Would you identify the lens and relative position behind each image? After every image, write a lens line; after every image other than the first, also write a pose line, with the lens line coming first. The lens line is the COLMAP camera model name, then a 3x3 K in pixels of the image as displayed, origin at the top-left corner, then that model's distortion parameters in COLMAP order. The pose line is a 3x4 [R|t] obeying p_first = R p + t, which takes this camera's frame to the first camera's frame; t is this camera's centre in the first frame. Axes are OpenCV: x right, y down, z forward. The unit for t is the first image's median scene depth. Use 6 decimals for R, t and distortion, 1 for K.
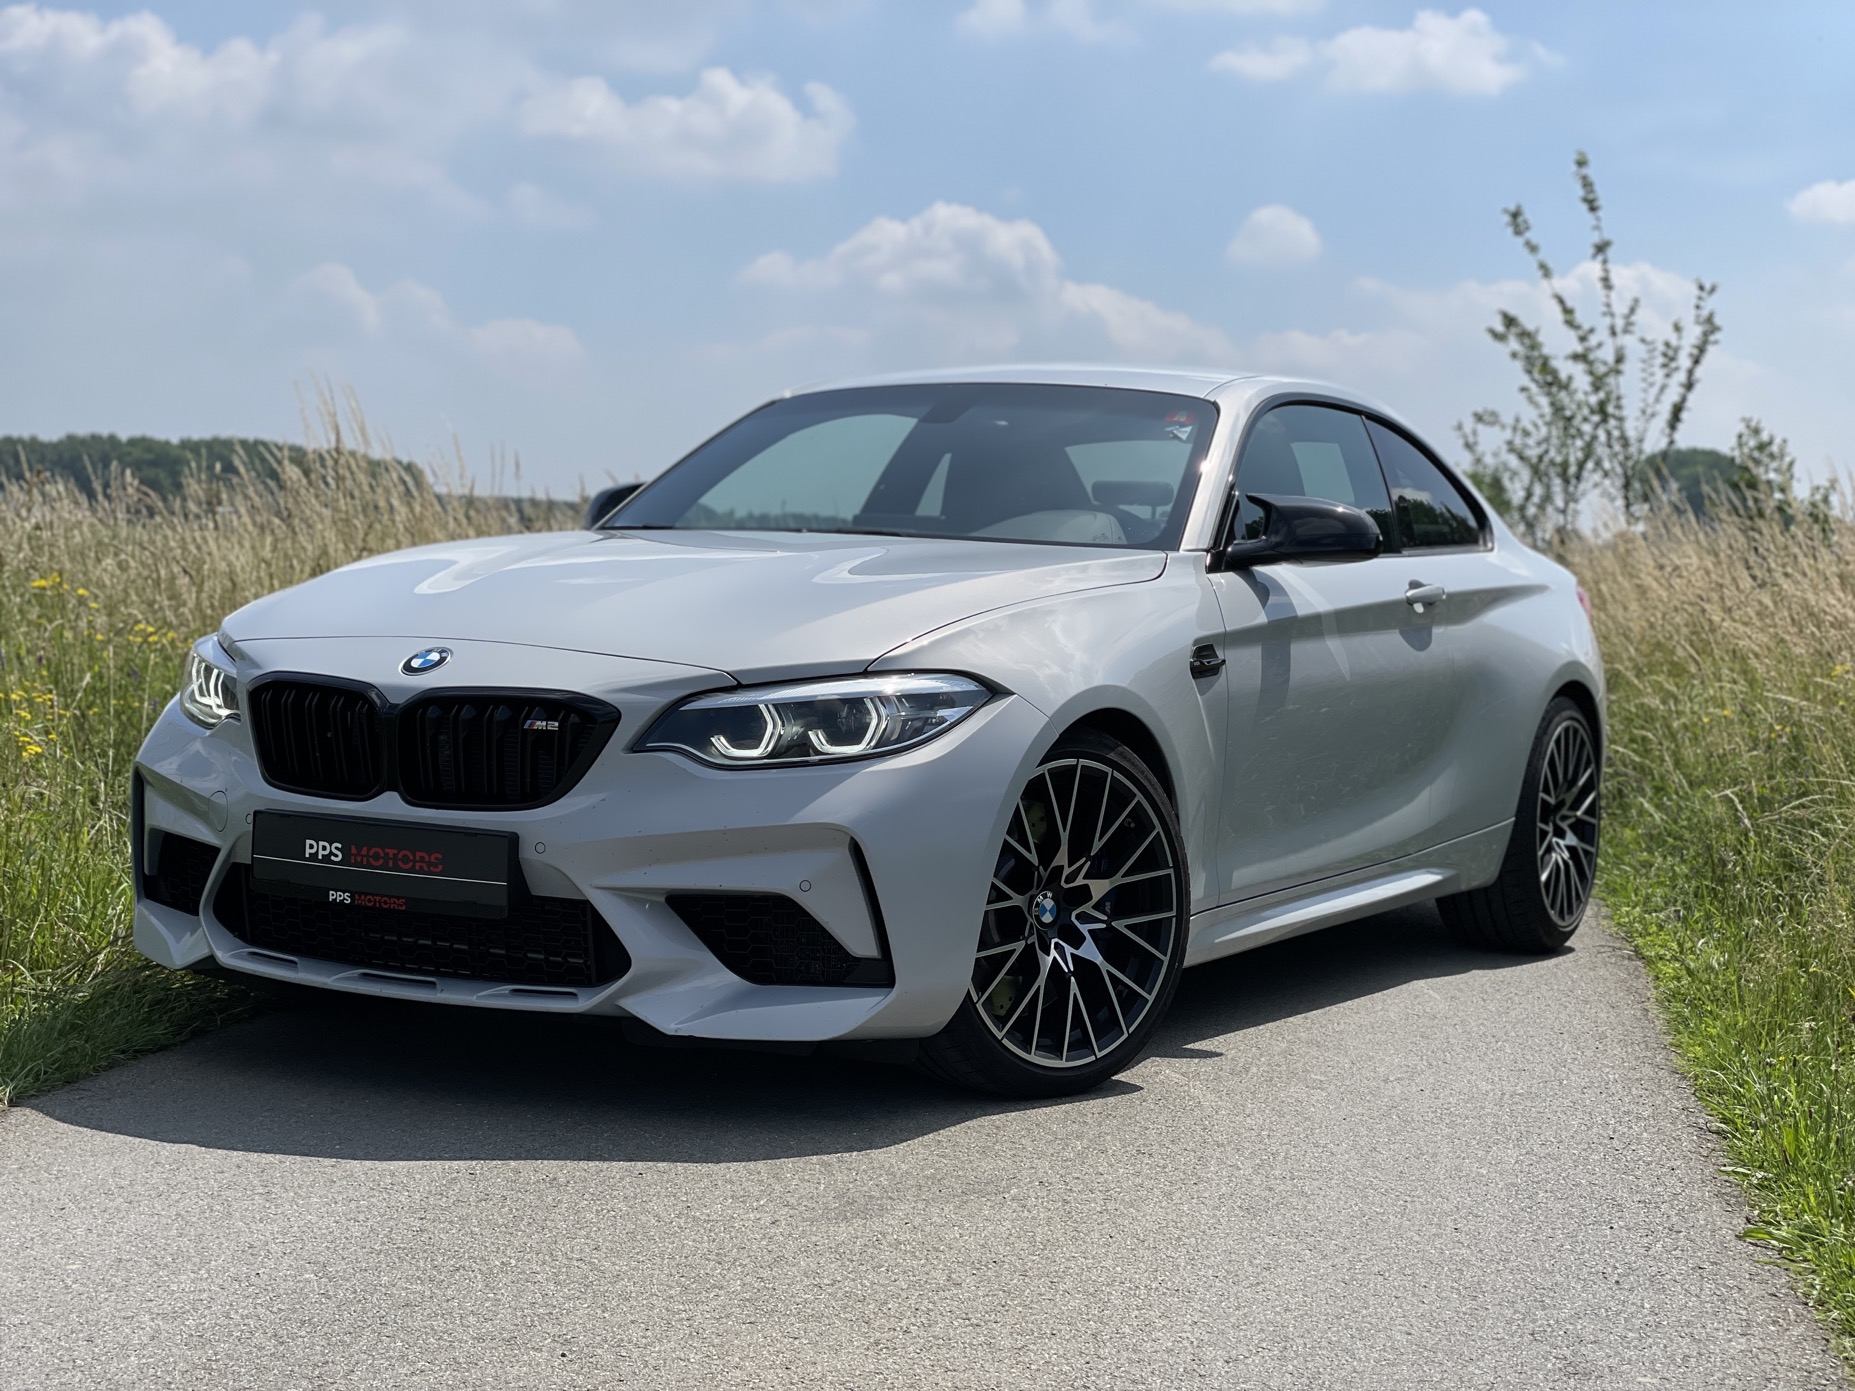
lens RADIAL K [[2732.2, 0, 935.3], [0, 2732.2, 705.2], [0, 0, 1]] dist [0.082203, 0.000000]
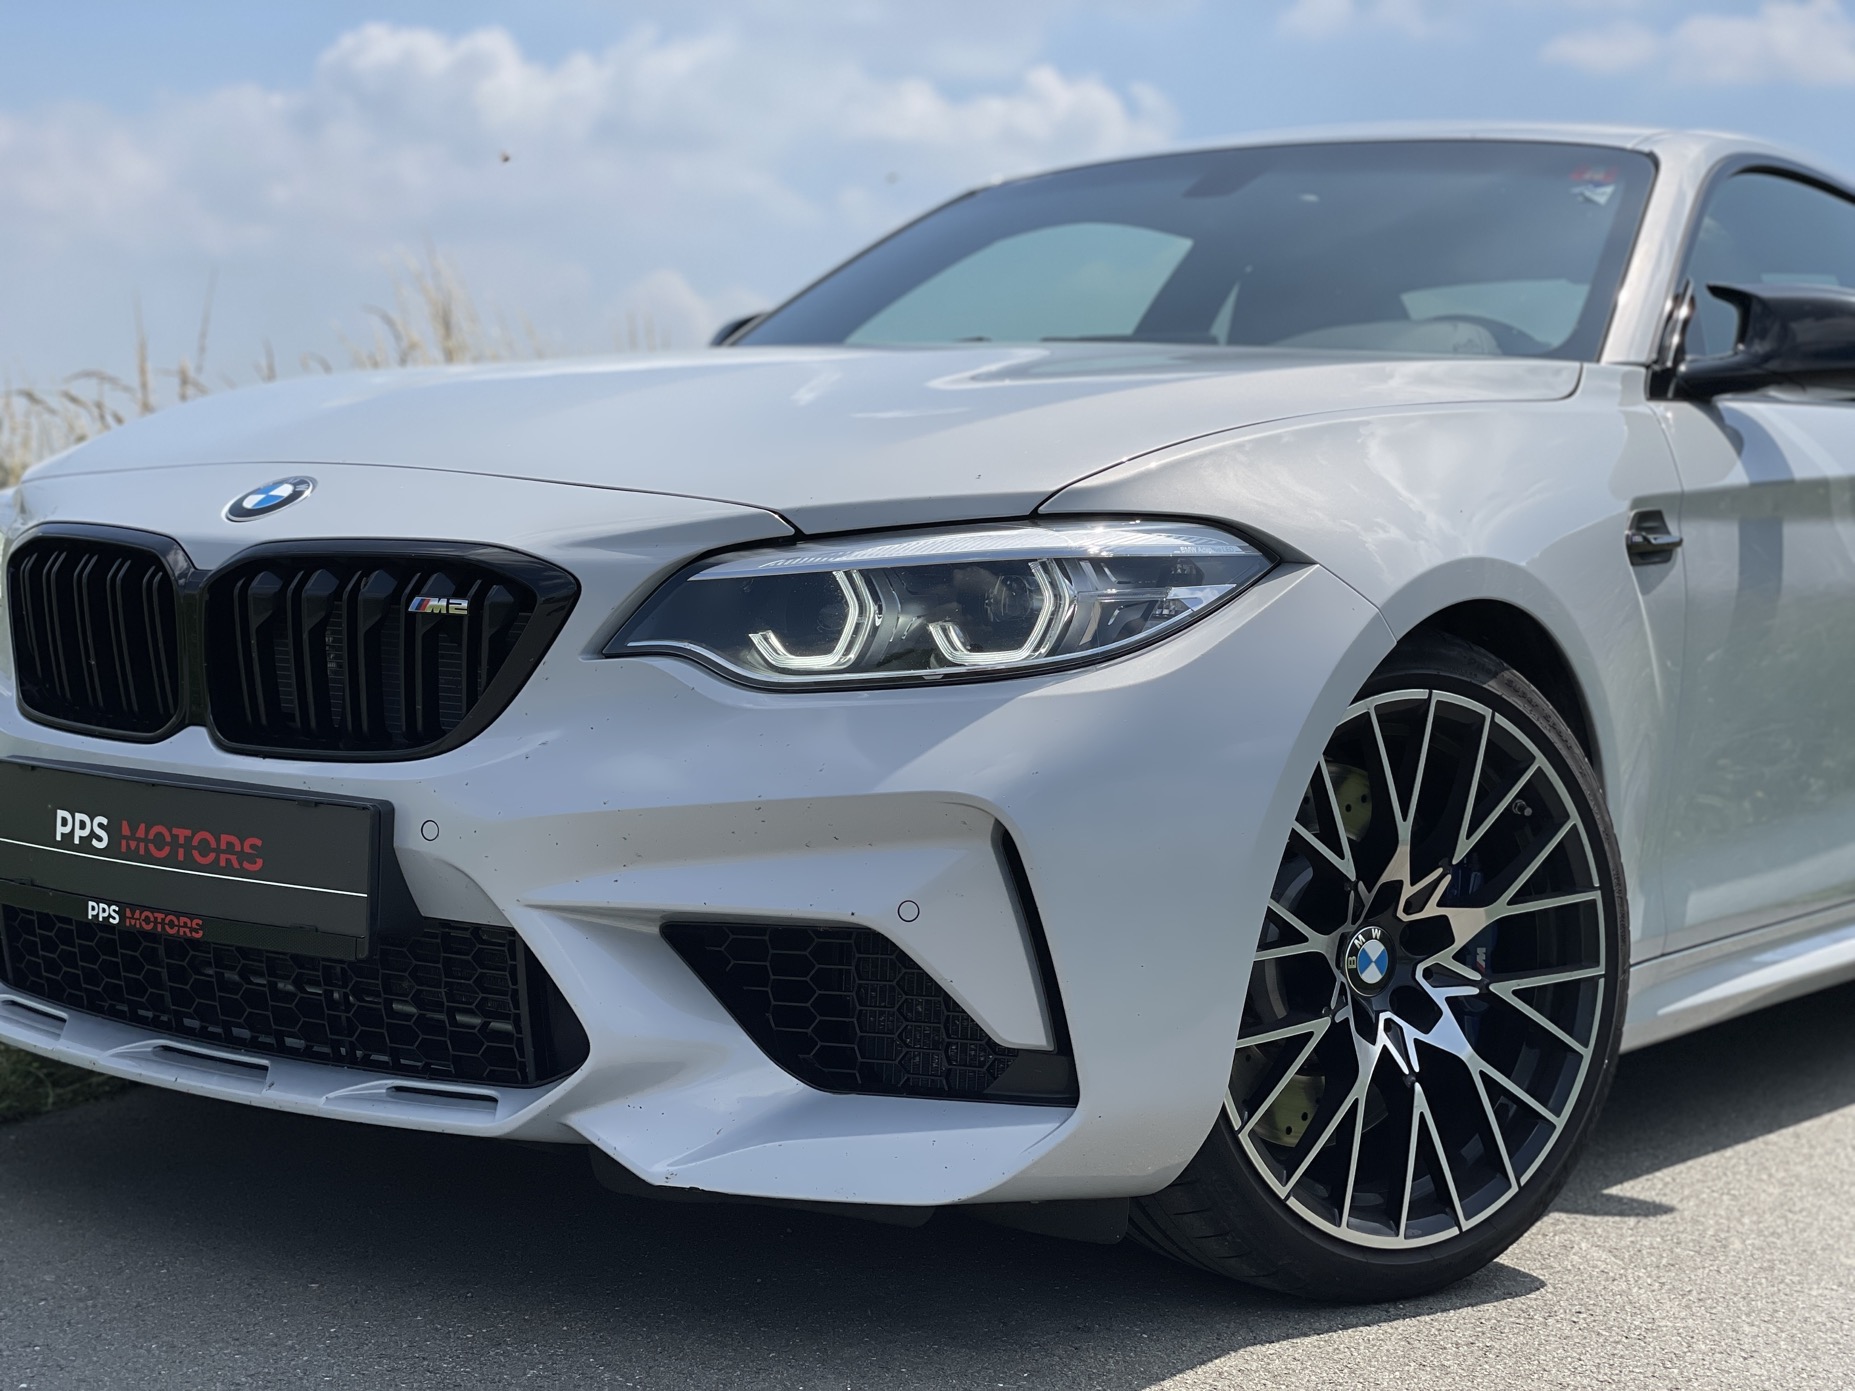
lens RADIAL K [[2732.2, 0, 935.4], [0, 2732.2, 683.2], [0, 0, 1]] dist [0.082203, 0.000000]
pose [[0.993211, 0.011624, -0.115747, 0.016379], [-0.012696, 0.999883, -0.008533, 0.024136], [0.115634, 0.009944, 0.993242, 0.432412]]
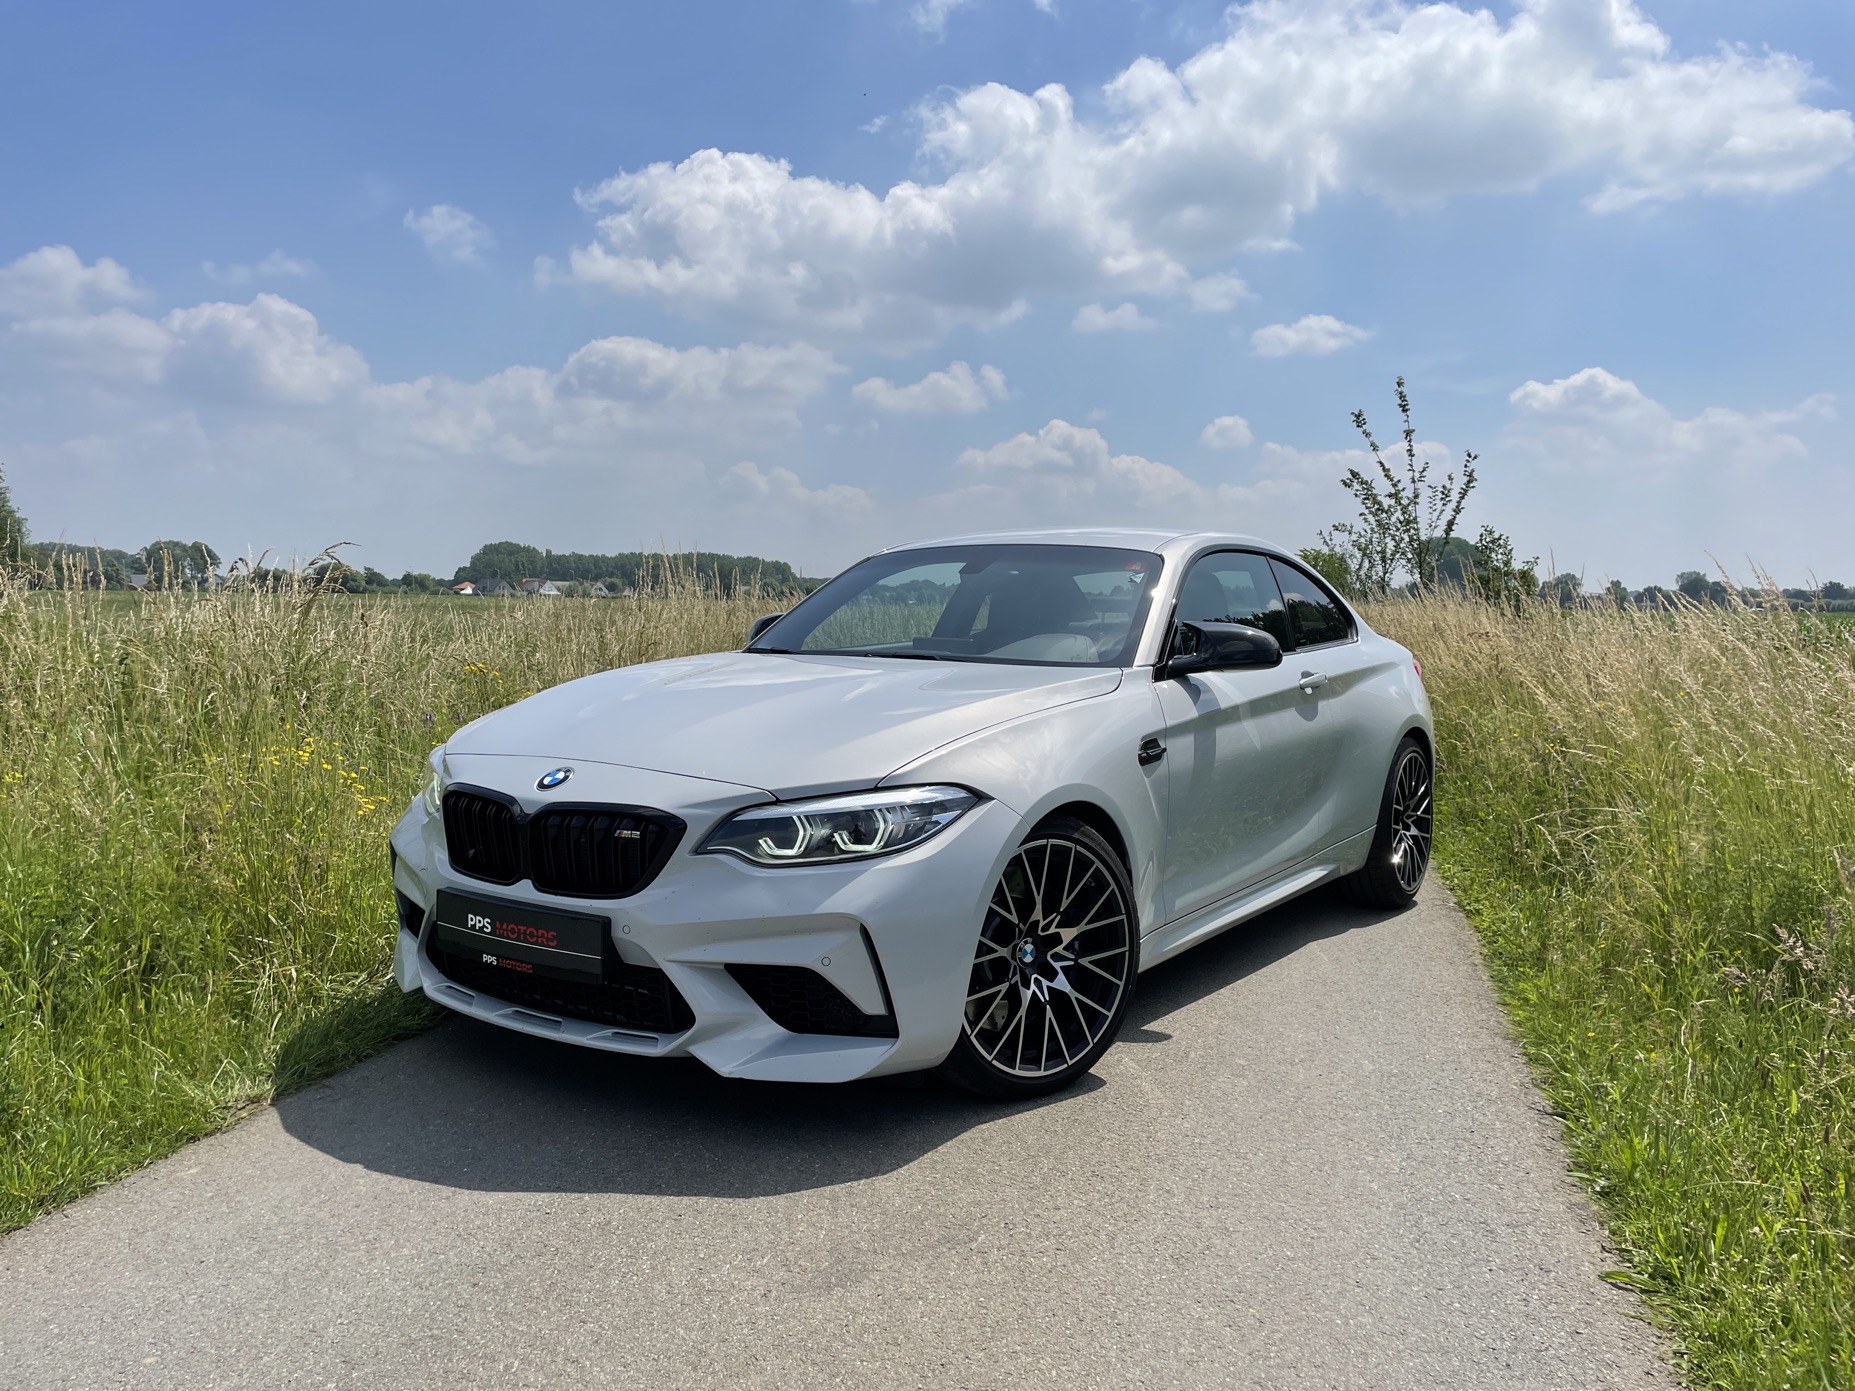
lens RADIAL K [[1378.9, 0, 928.0], [0, 1378.9, 678.4], [0, 0, 1]] dist [0.072460, -0.078964]
pose [[0.995843, -0.018988, -0.089085, 0.054509], [0.019094, 0.999818, 0.000346, -0.059220], [0.089062, -0.002045, 0.996024, 0.326966]]
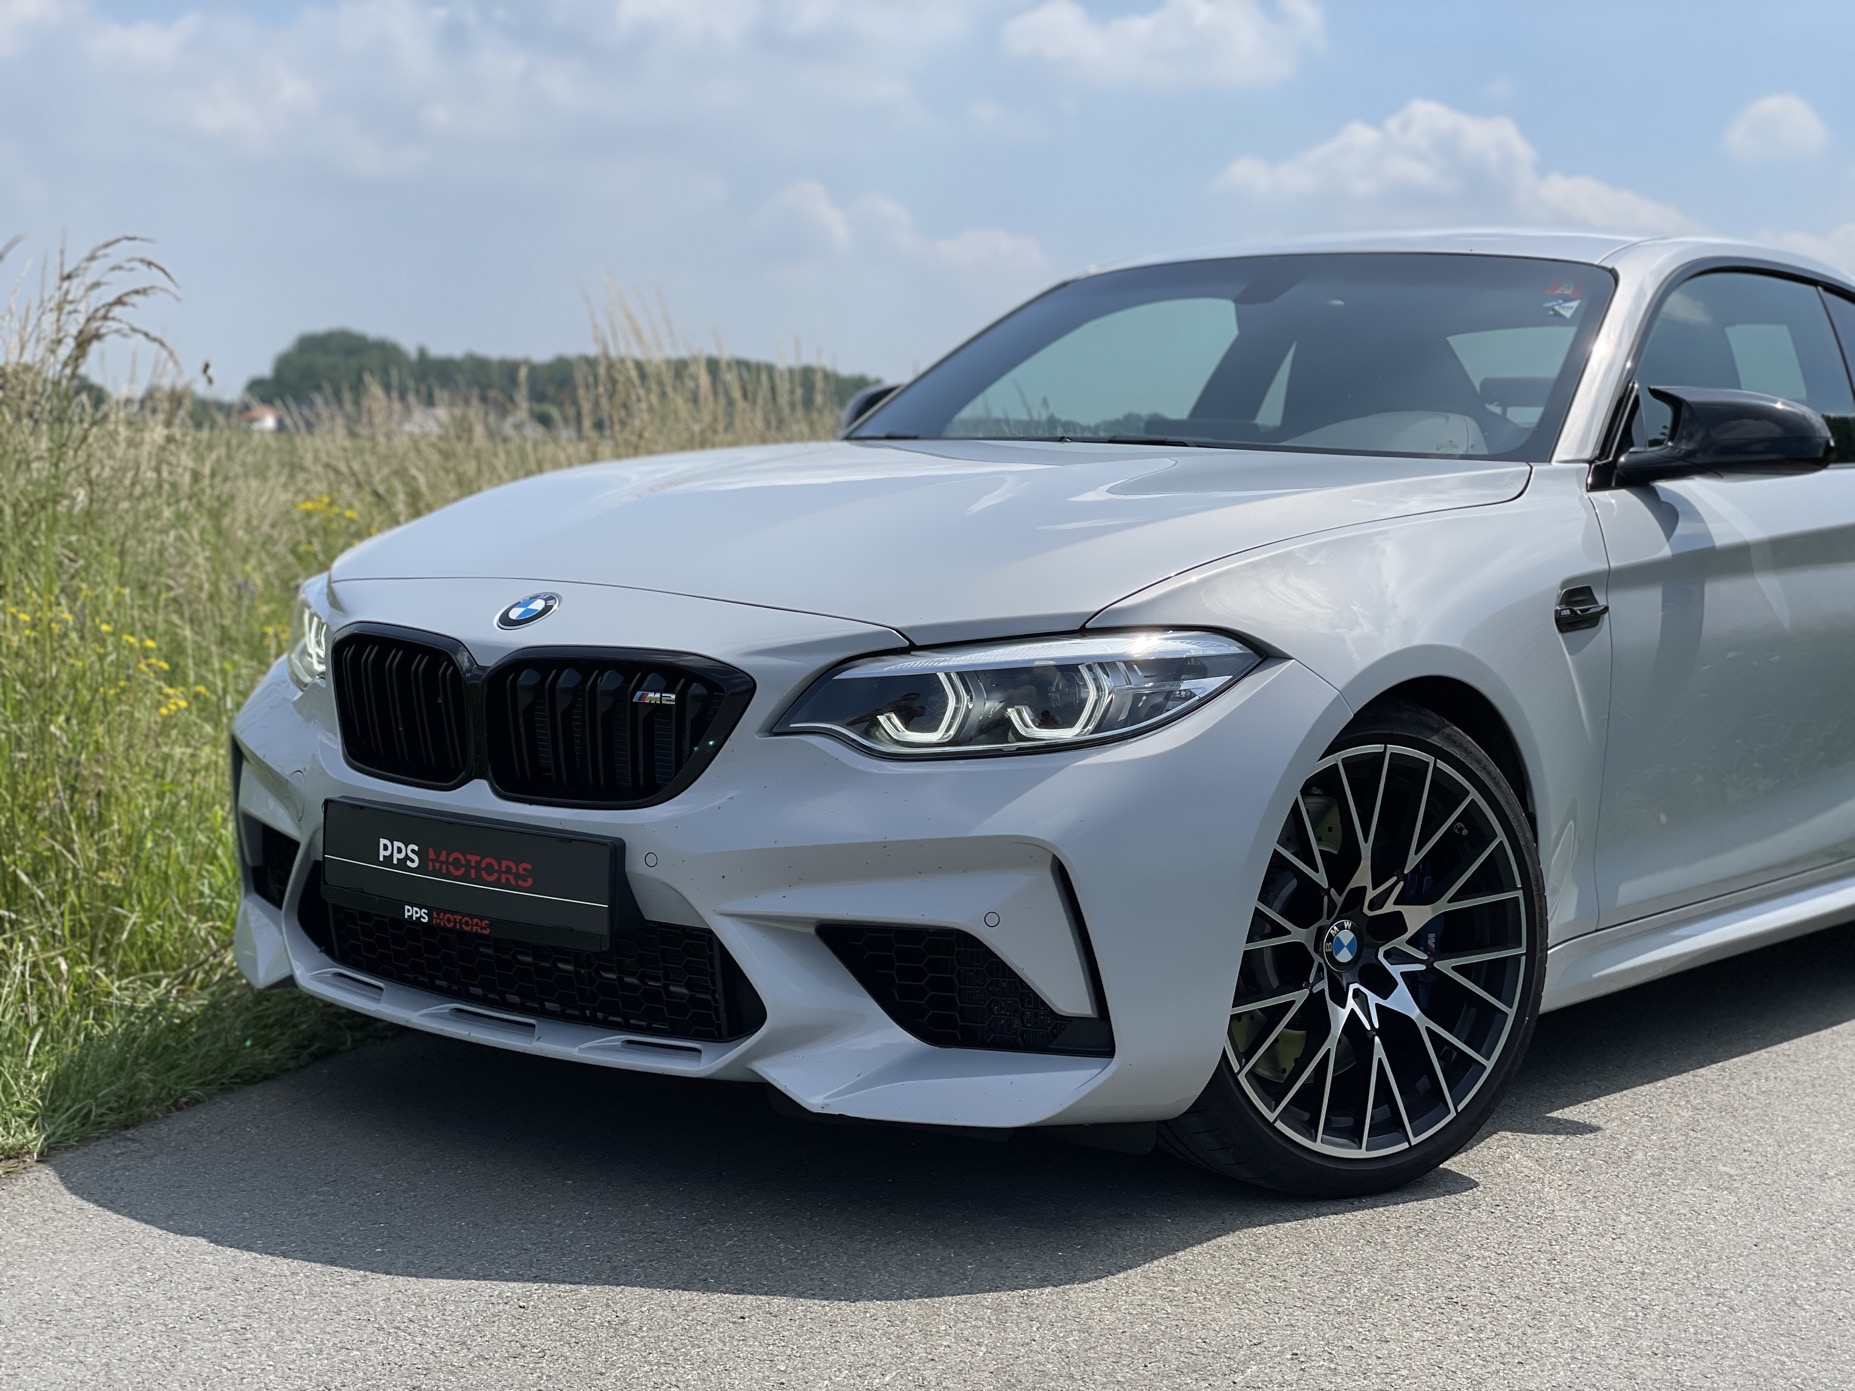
lens RADIAL K [[2732.2, 0, 928.6], [0, 2732.2, 690.5], [0, 0, 1]] dist [0.082203, 0.000000]
pose [[0.985465, 0.009042, -0.169635, 0.055112], [-0.004506, 0.999622, 0.027109, -0.014498], [0.169816, -0.025951, 0.985134, 0.243612]]
